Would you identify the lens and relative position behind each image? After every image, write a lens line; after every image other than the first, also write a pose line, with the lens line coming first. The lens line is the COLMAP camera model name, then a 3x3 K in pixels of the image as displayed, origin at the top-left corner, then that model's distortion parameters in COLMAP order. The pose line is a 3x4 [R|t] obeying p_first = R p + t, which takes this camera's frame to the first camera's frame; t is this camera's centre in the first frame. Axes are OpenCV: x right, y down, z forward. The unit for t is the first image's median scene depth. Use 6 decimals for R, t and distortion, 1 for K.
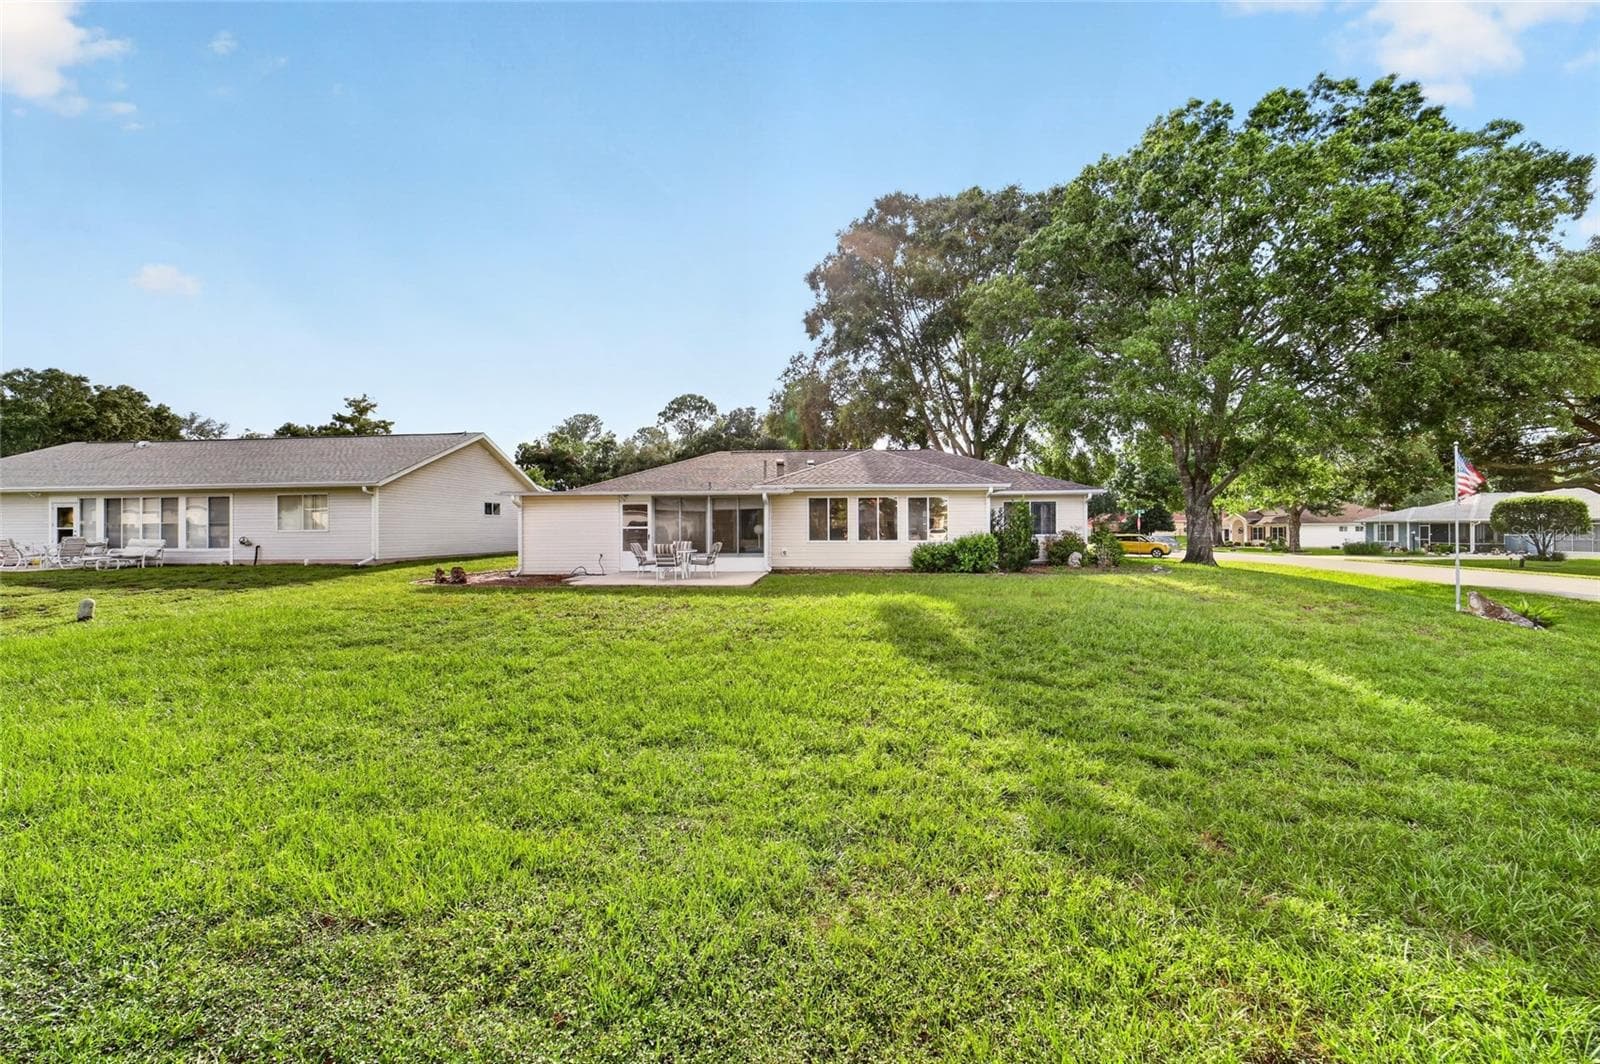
lens RADIAL K [[625.4, 0, 798.2], [0, 625.4, 531.4], [0, 0, 1]] dist [-0.037797, 0.009116]
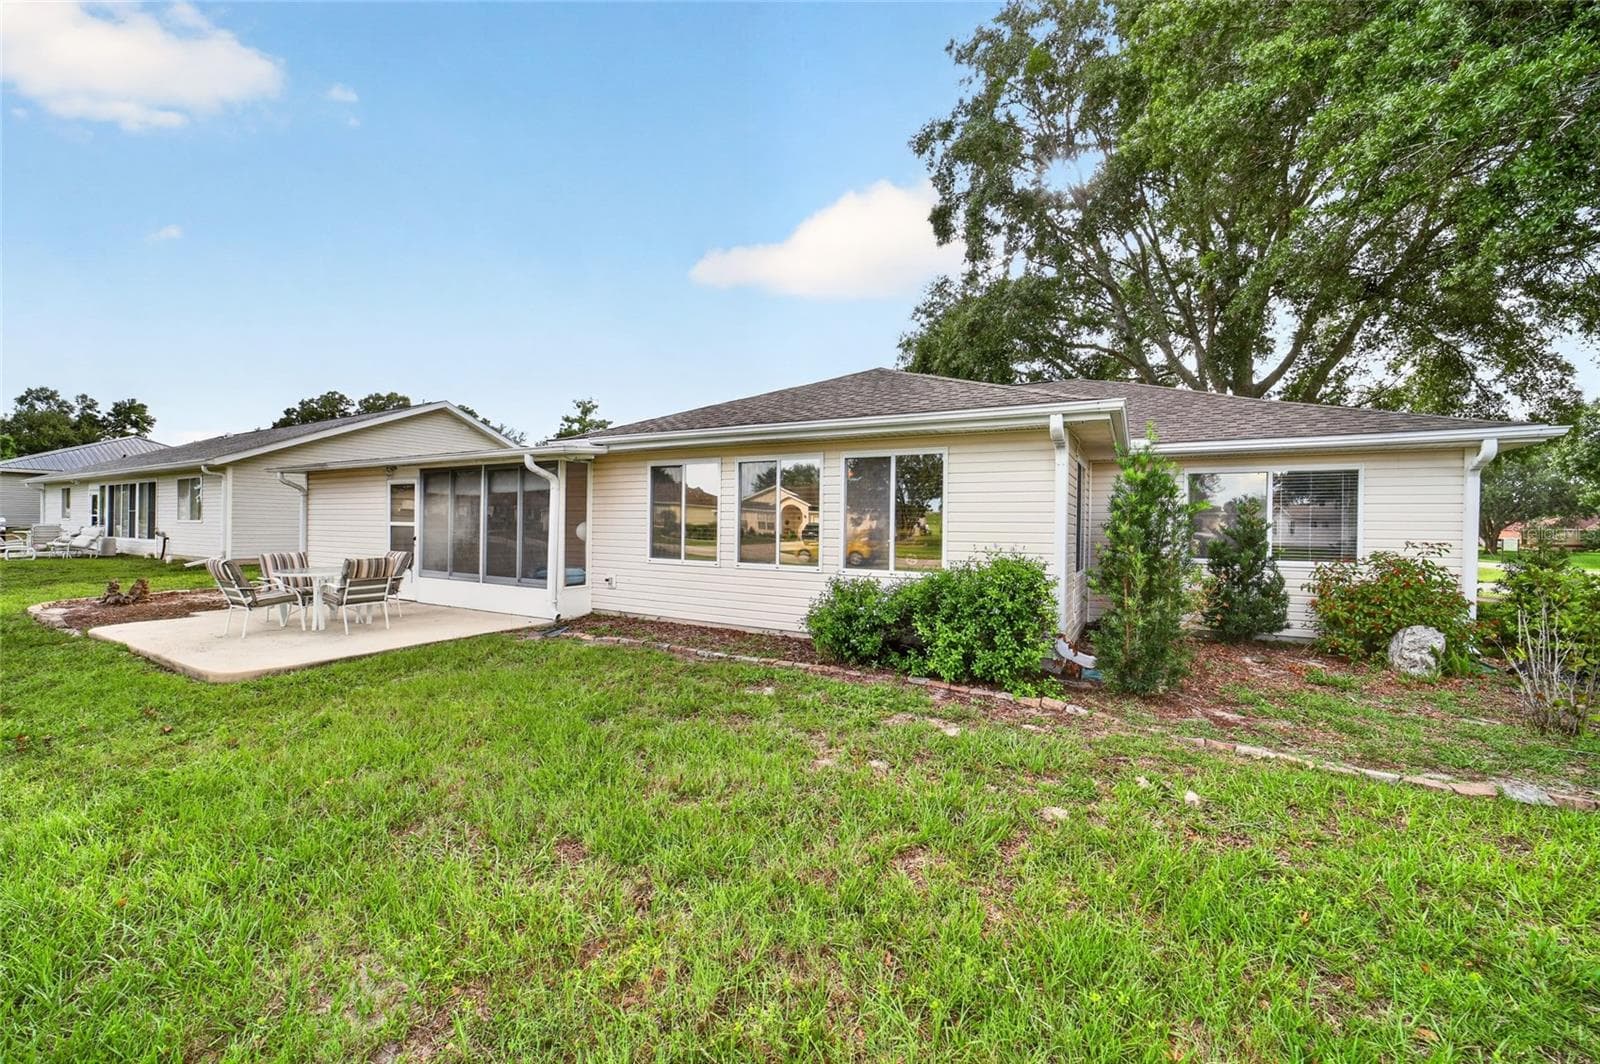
lens RADIAL K [[625.4, 0, 798.2], [0, 625.4, 531.4], [0, 0, 1]] dist [-0.037797, 0.009116]
pose [[0.907077, 0.021833, -0.420398, 0.283772], [-0.021043, 0.999757, 0.006518, -0.009418], [0.420438, 0.002934, 0.907317, 0.578848]]
